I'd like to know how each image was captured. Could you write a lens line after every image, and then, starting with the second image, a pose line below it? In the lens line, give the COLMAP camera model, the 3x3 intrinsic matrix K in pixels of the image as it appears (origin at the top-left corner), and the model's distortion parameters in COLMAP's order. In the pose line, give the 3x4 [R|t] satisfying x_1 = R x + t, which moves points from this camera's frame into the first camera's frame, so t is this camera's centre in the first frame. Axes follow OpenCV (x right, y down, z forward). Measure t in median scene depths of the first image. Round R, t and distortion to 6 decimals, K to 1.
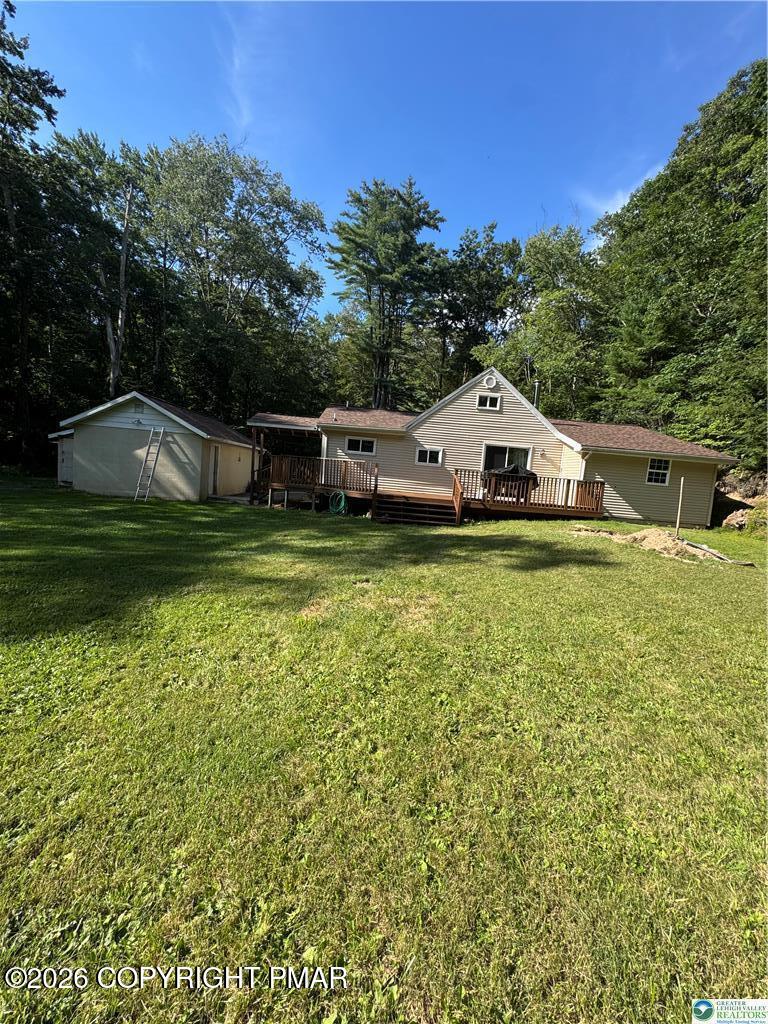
lens RADIAL K [[412.7, 0, 384.8], [0, 412.7, 511.3], [0, 0, 1]] dist [0.000433, 0.000149]
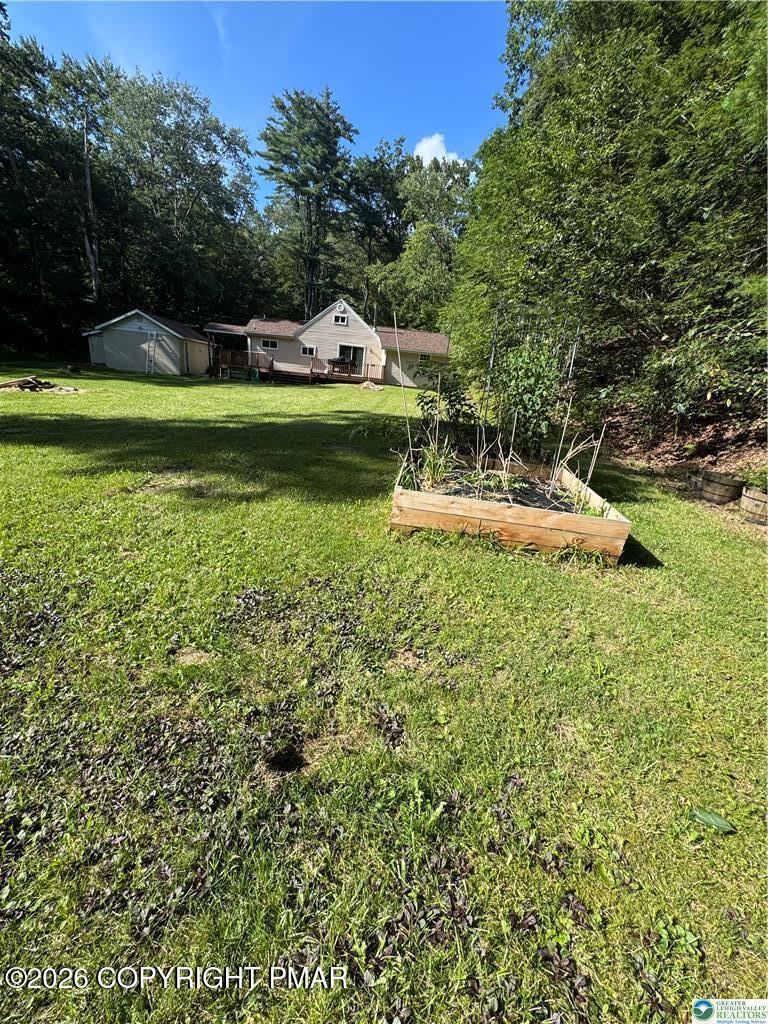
lens RADIAL K [[412.7, 0, 383.2], [0, 412.7, 512.9], [0, 0, 1]] dist [0.000433, 0.000149]
pose [[0.997141, -0.013641, 0.074317, 0.263861], [-0.004561, 0.970909, 0.239404, 0.111767], [-0.075421, -0.239059, 0.968072, -0.872670]]
